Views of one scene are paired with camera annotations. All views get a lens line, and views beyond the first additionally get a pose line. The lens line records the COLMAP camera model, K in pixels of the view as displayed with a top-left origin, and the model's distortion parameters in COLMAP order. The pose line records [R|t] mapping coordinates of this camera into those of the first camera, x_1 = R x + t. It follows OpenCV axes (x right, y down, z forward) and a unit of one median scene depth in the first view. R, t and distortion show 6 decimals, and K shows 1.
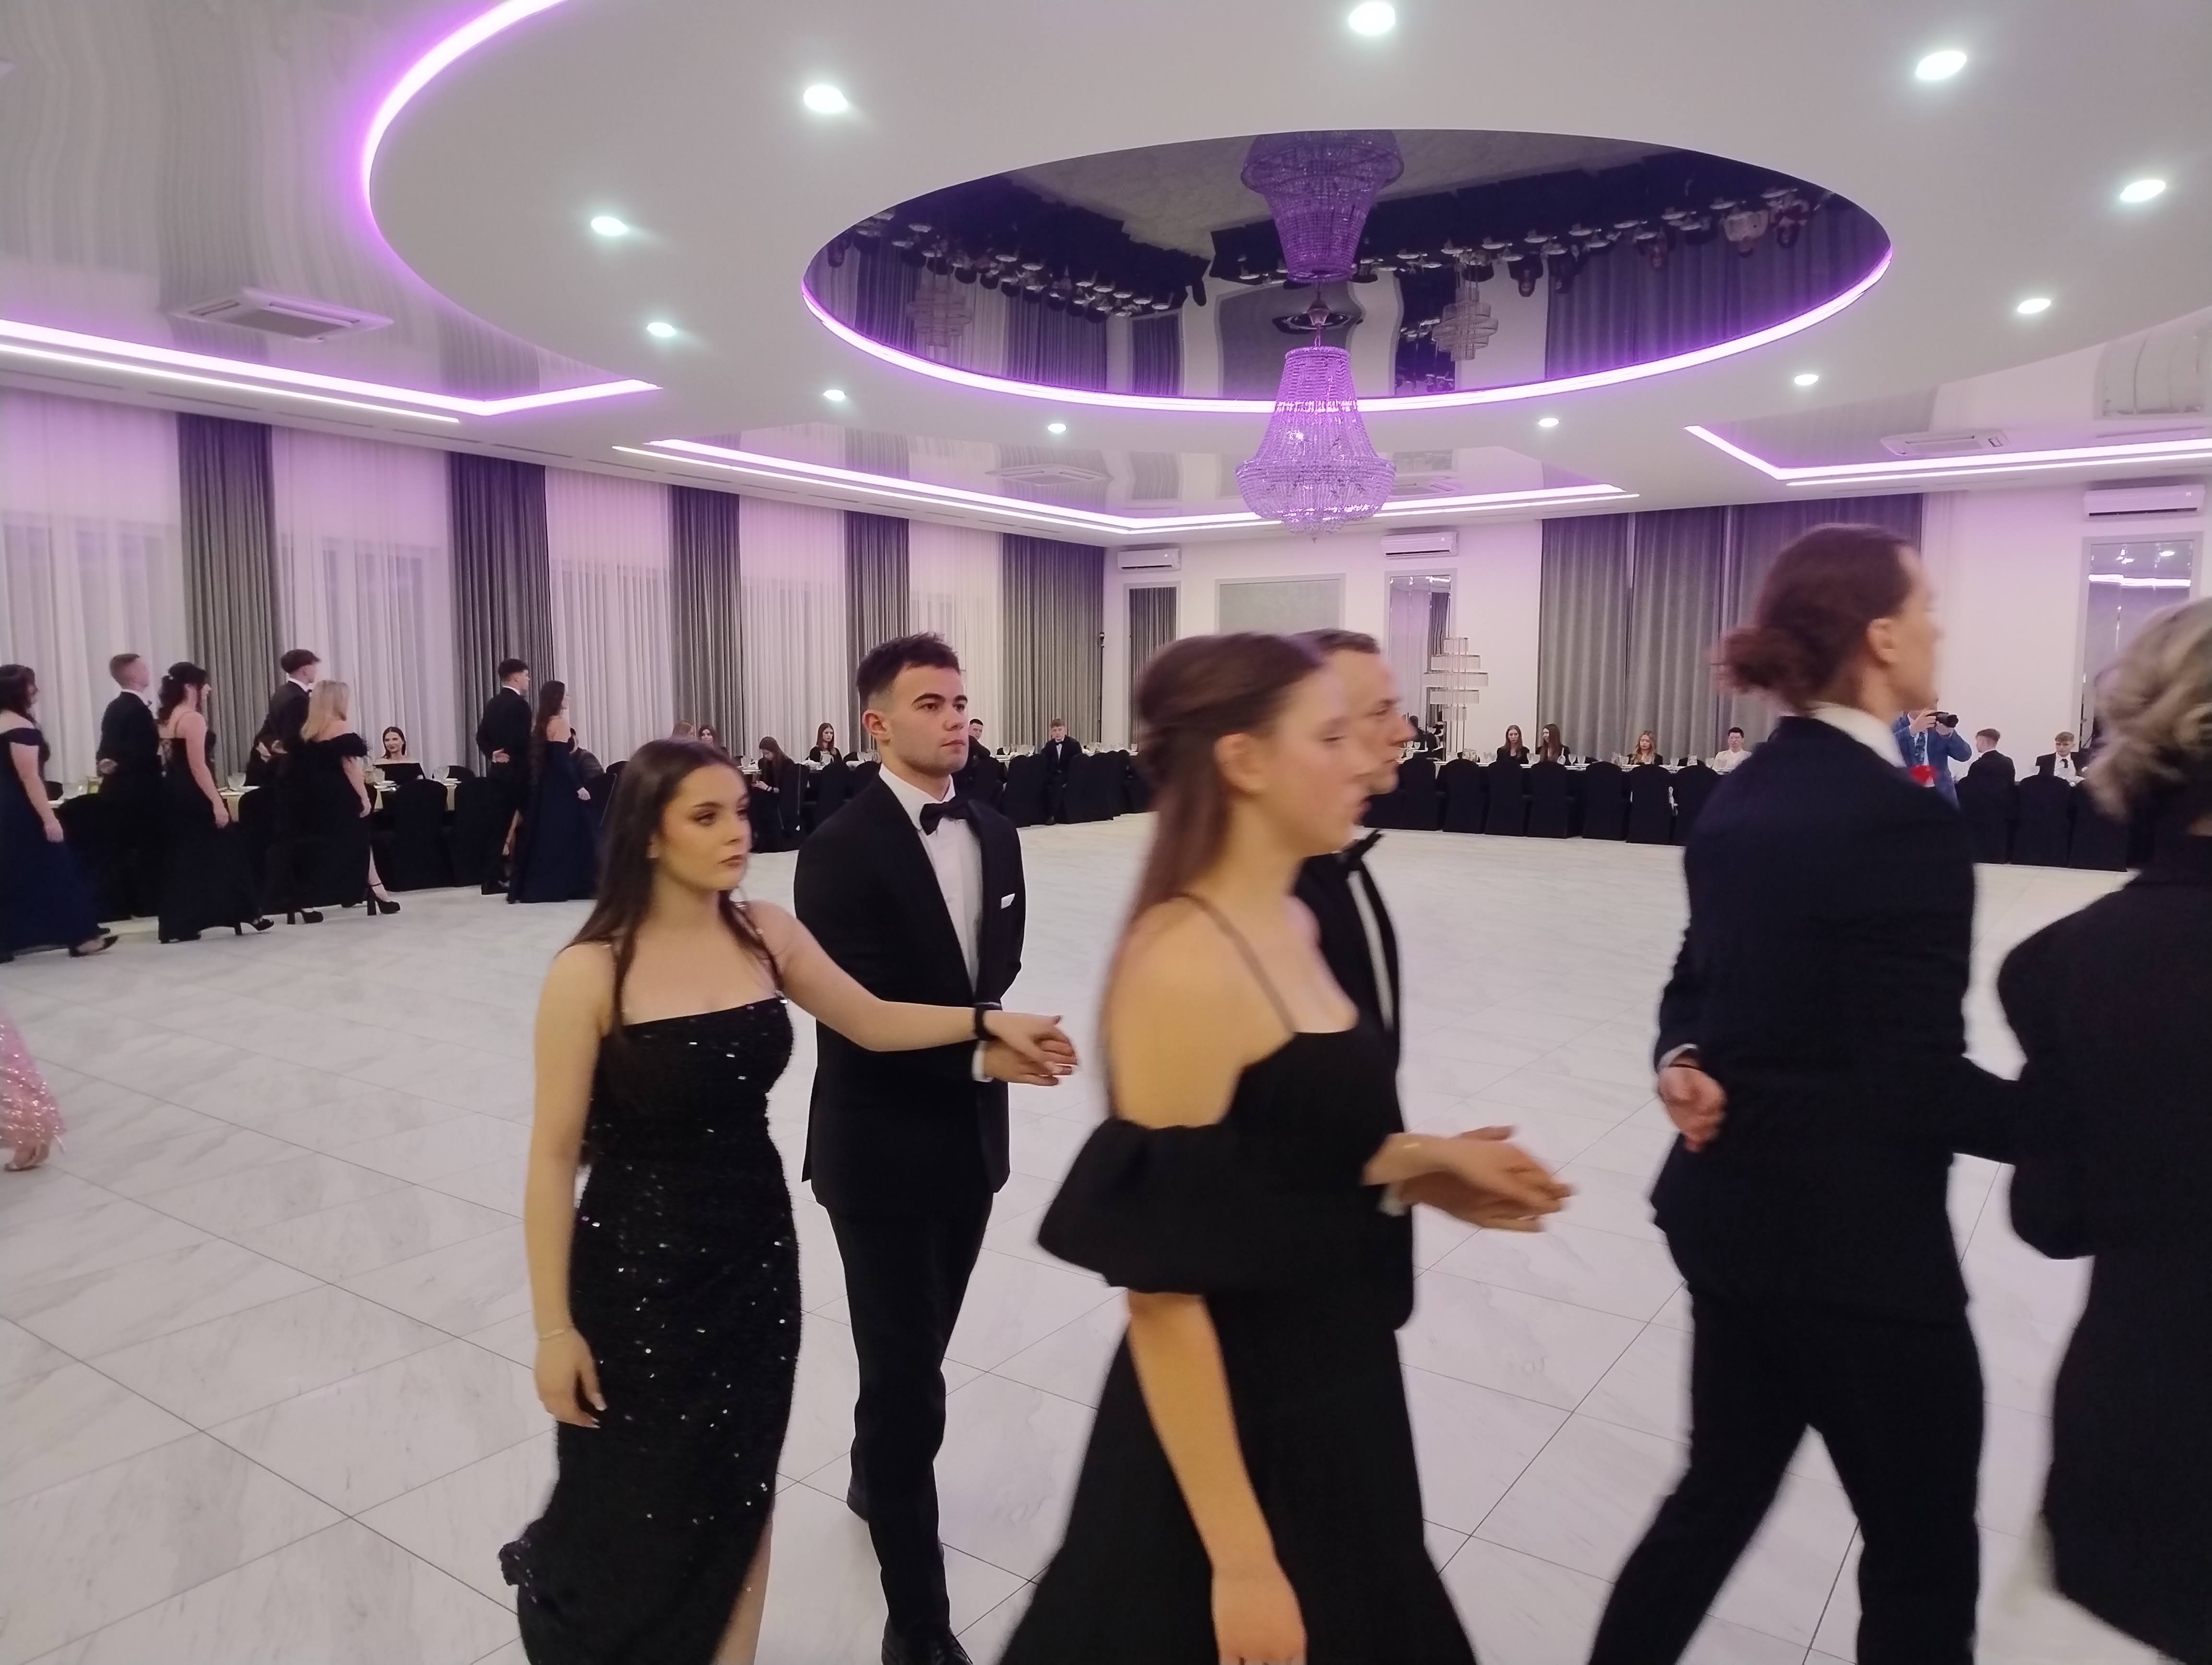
lens RADIAL K [[1525.7, 0, 1067.1], [0, 1525.7, 792.1], [0, 0, 1]] dist [0.047588, -0.046973]
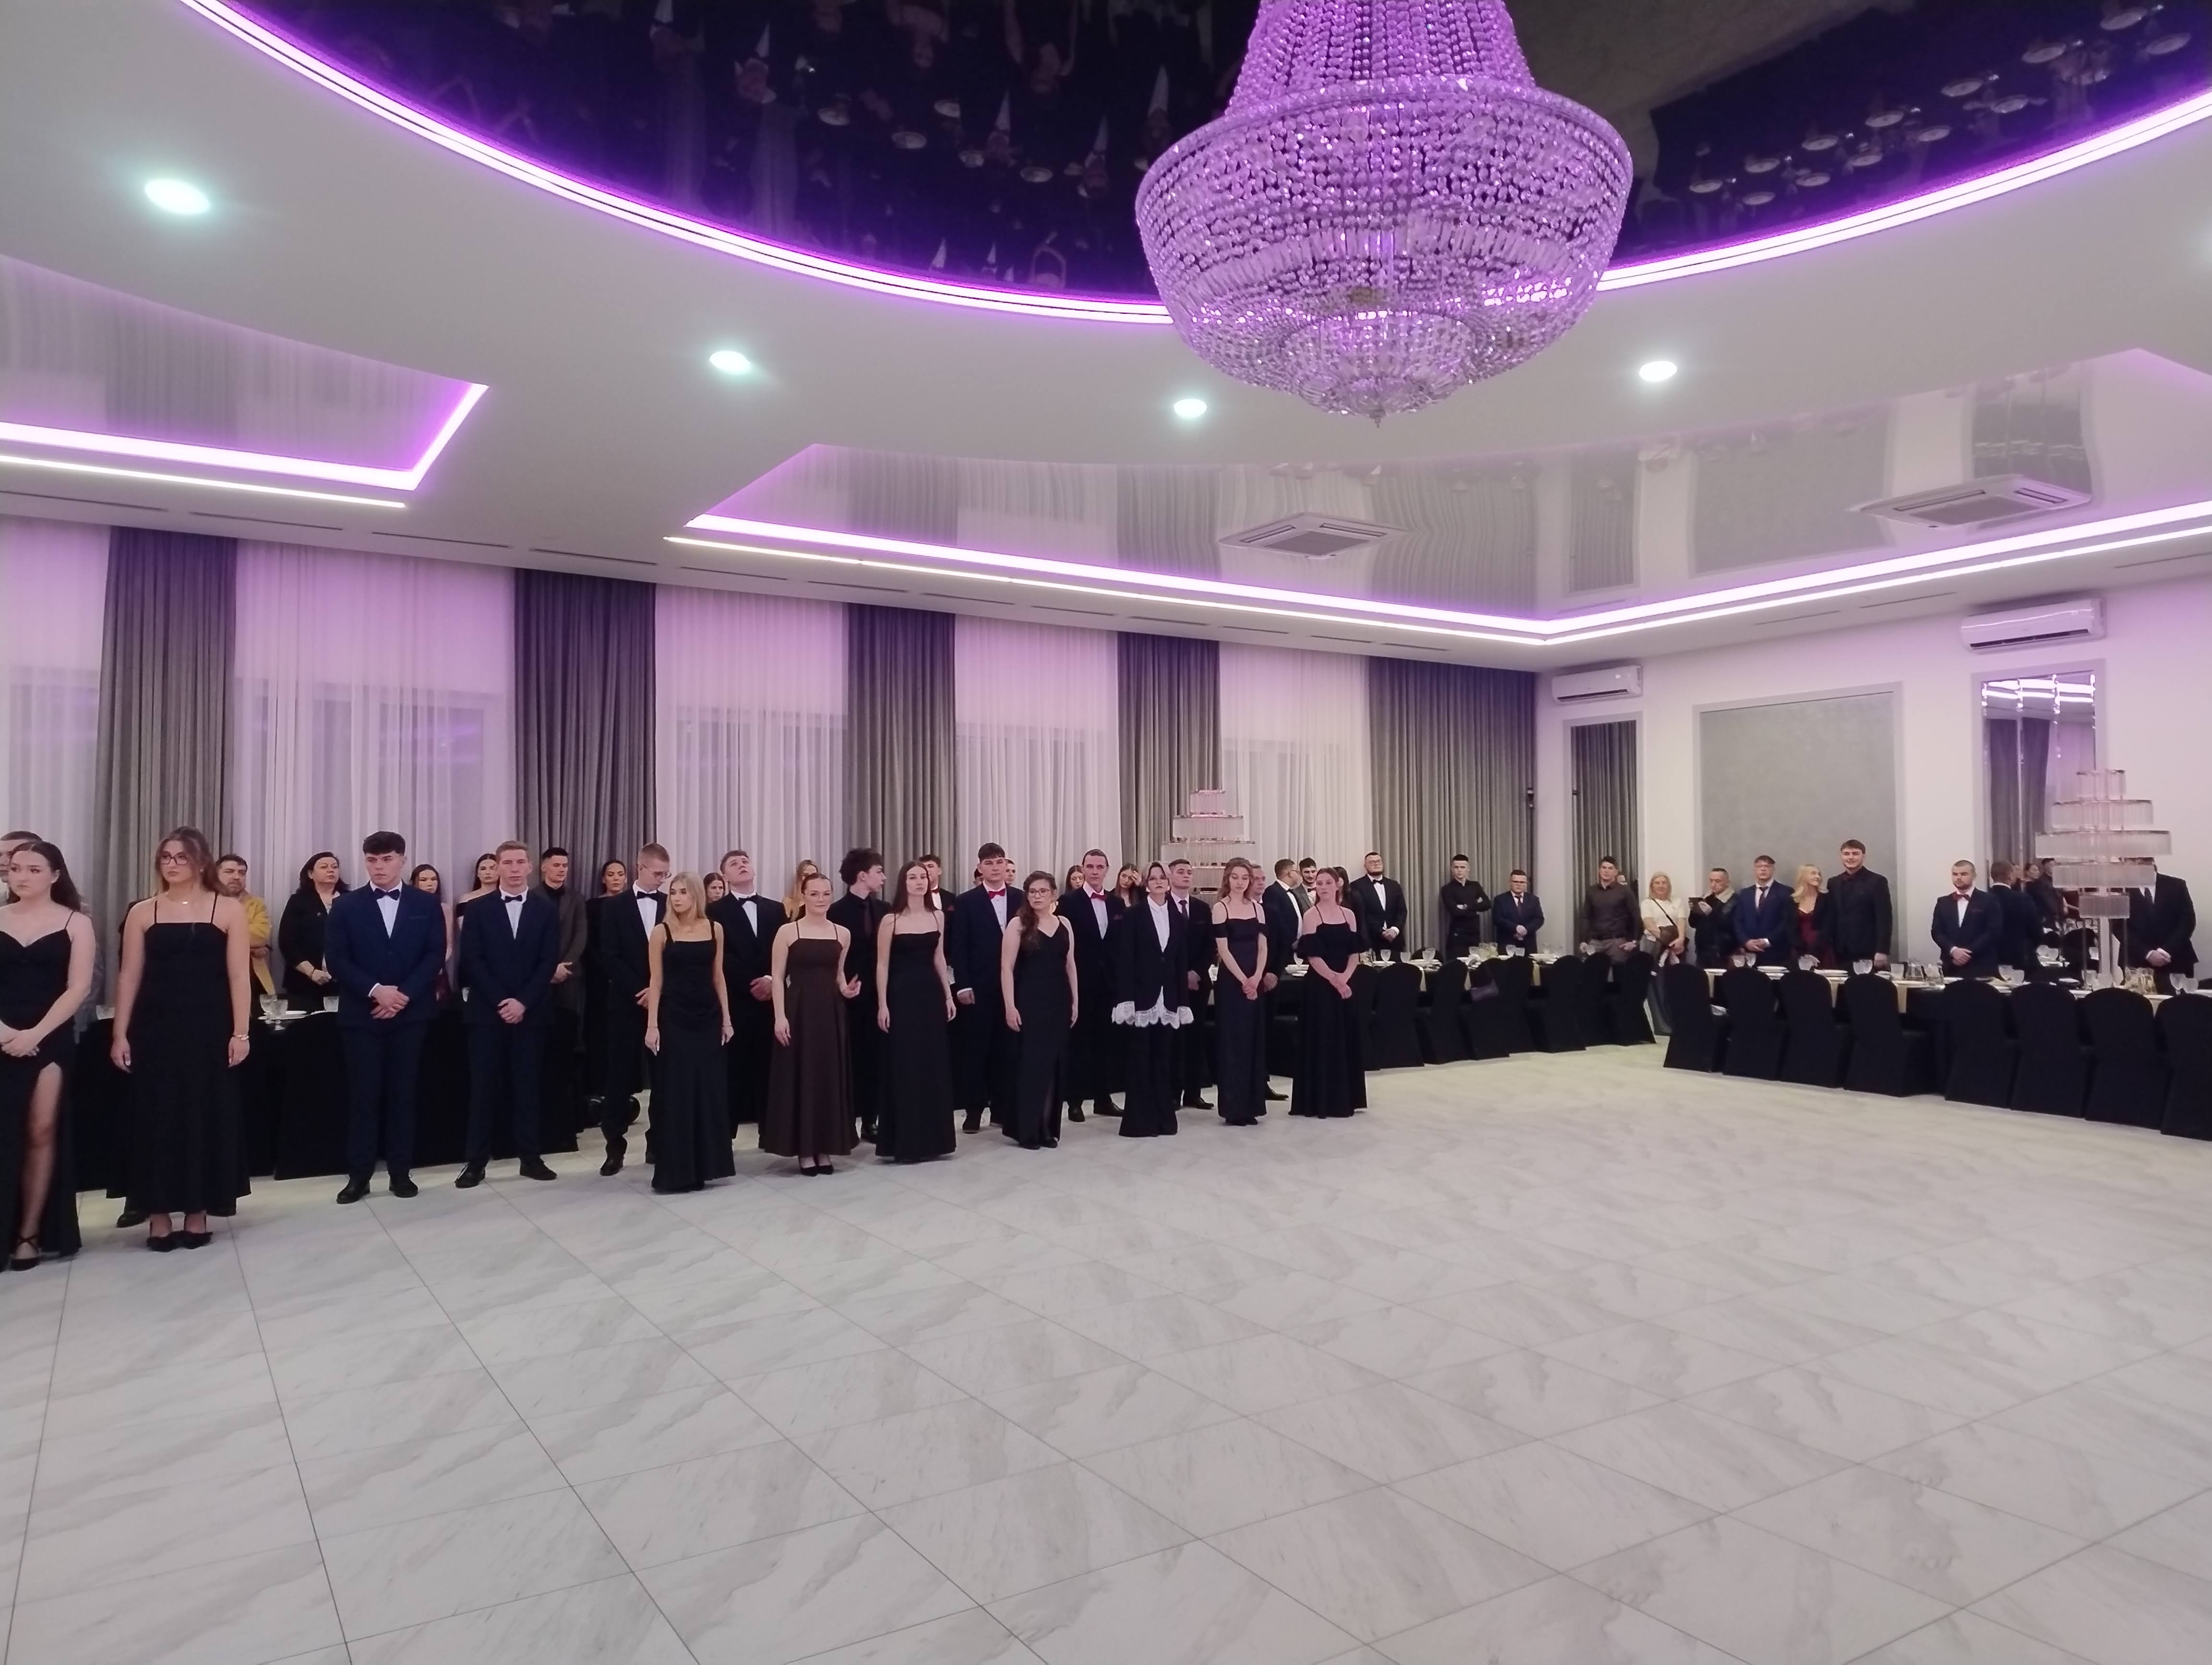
lens RADIAL K [[1525.7, 0, 1113.1], [0, 1525.7, 818.8], [0, 0, 1]] dist [0.047588, -0.046973]
pose [[0.935905, -0.020340, -0.351664, 0.115347], [-0.014781, 0.995185, -0.096897, -0.025429], [0.351941, 0.095884, 0.931098, 0.352272]]
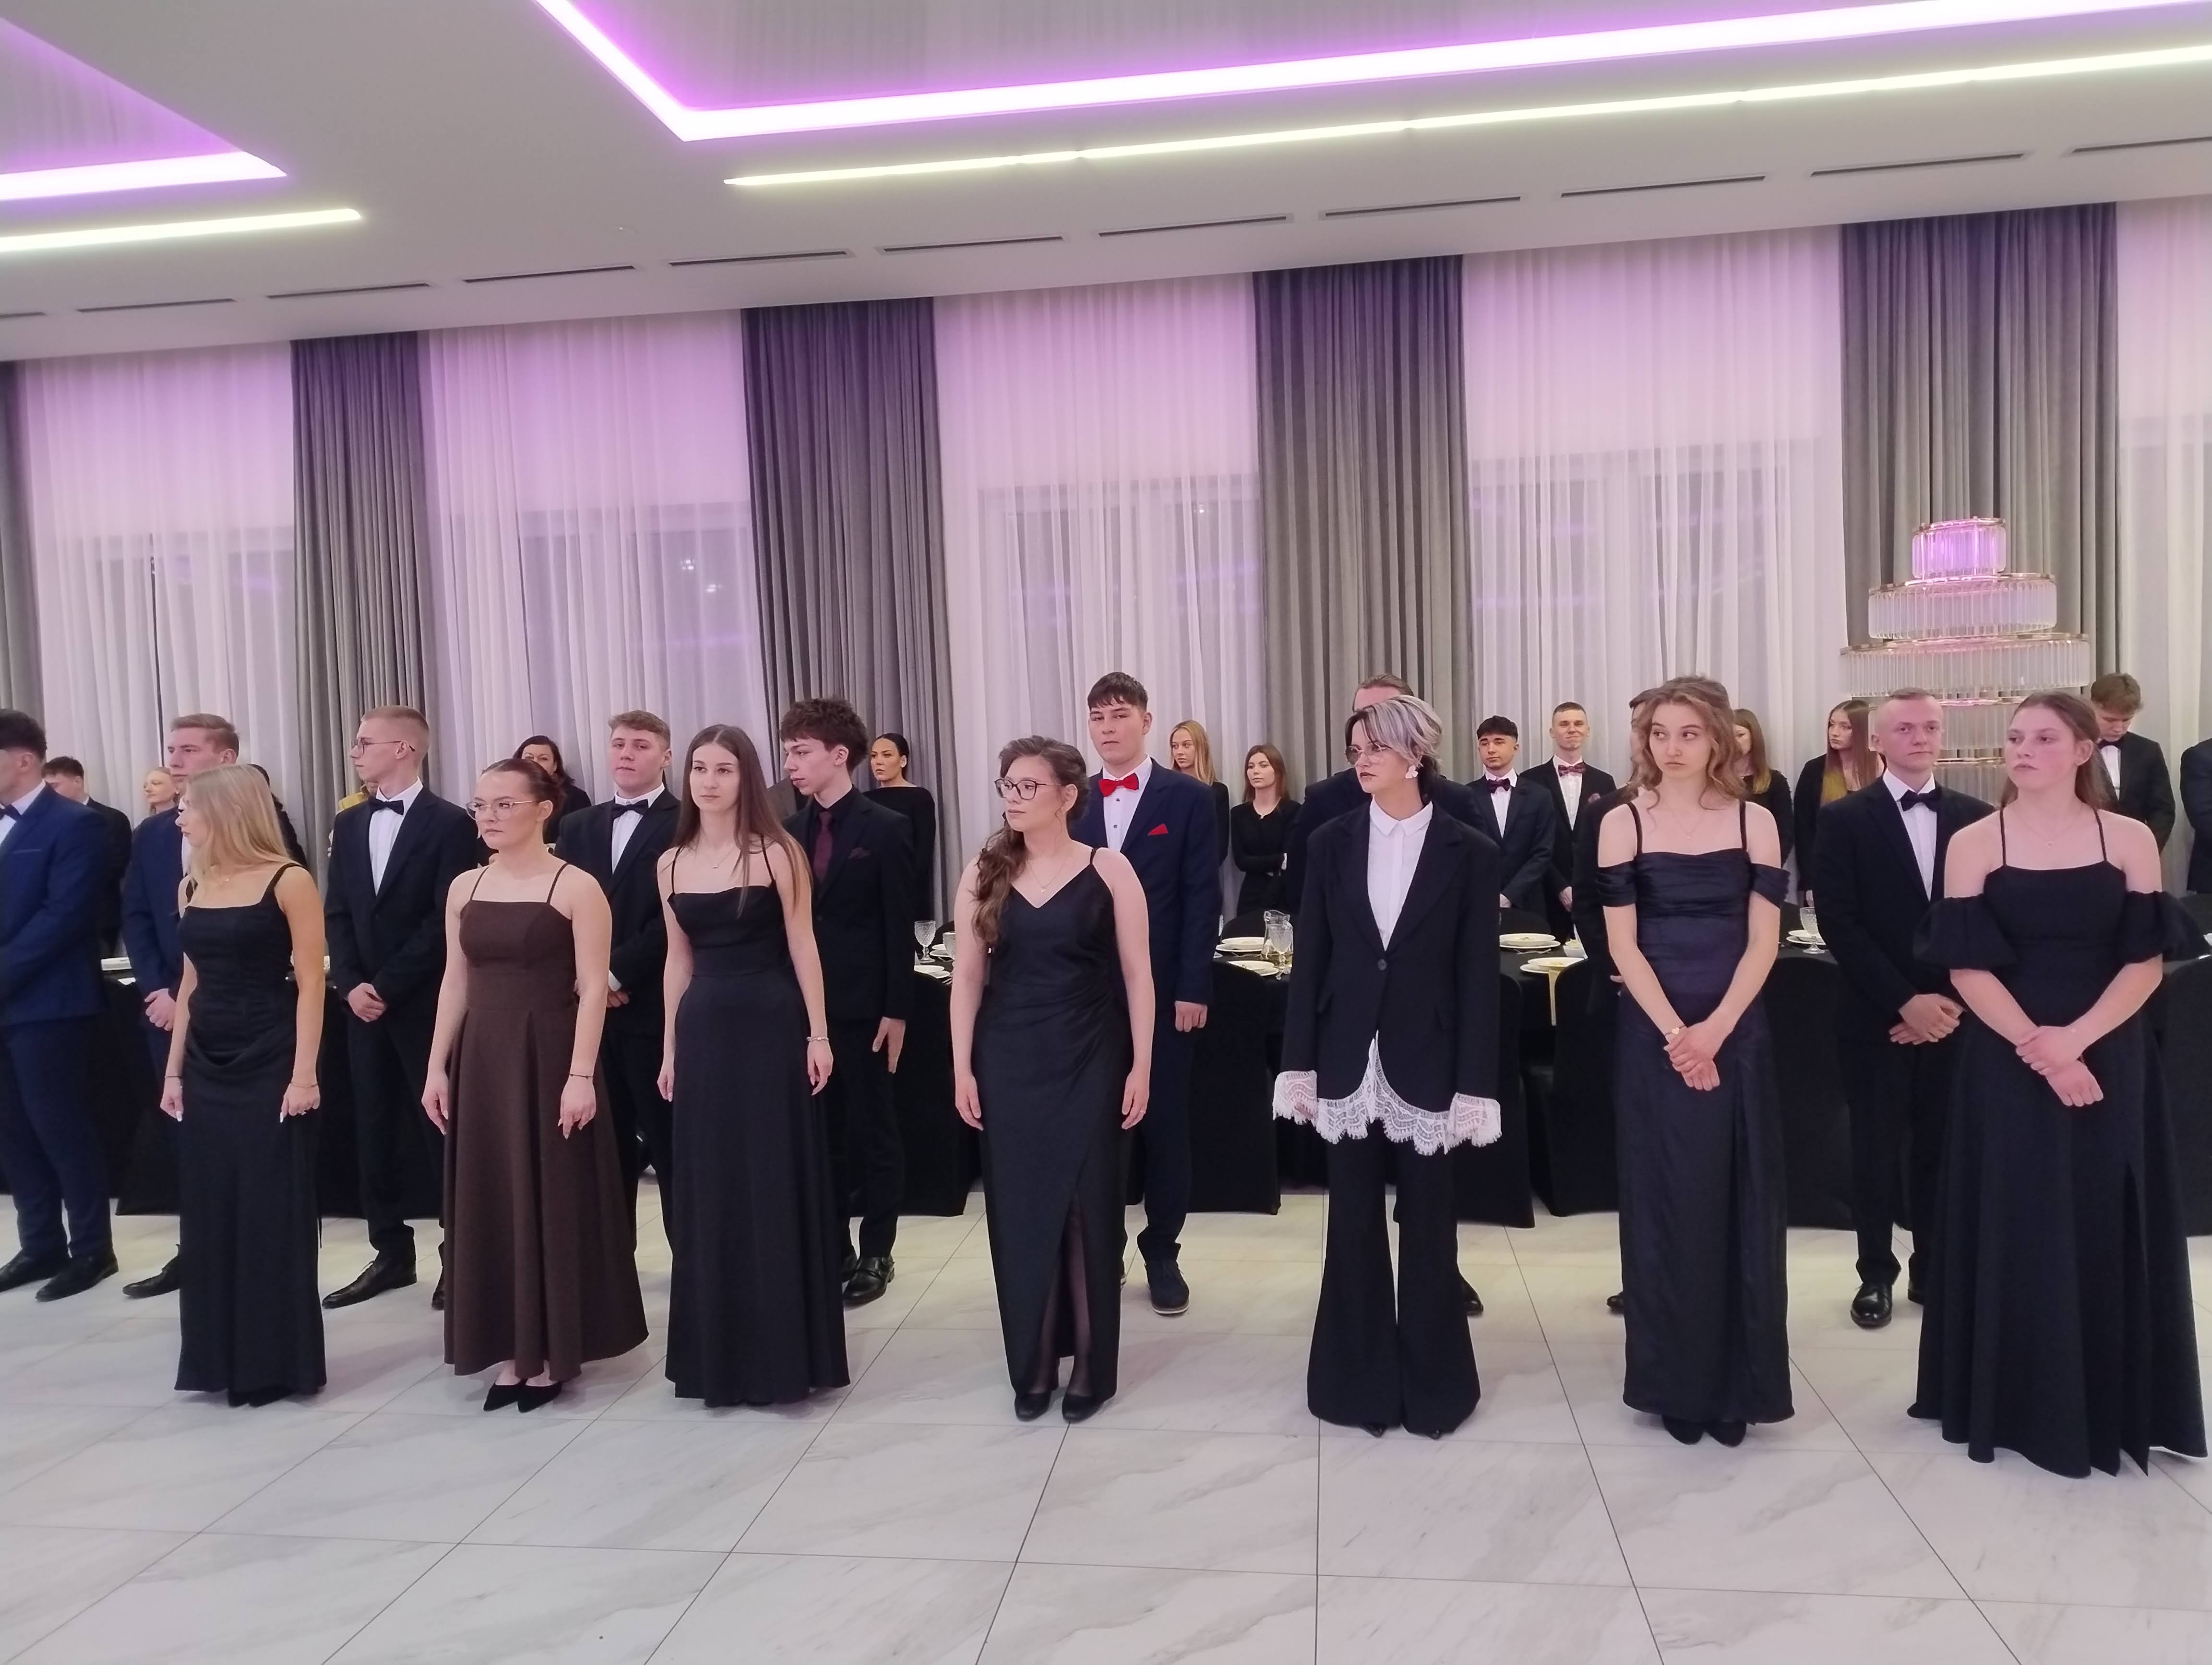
lens RADIAL K [[1525.7, 0, 1107.5], [0, 1525.7, 845.1], [0, 0, 1]] dist [0.047588, -0.046973]
pose [[0.482093, 0.029448, -0.875625, 0.098090], [-0.020173, 0.999543, 0.022509, -0.047301], [0.875888, 0.006813, 0.482467, 0.724856]]
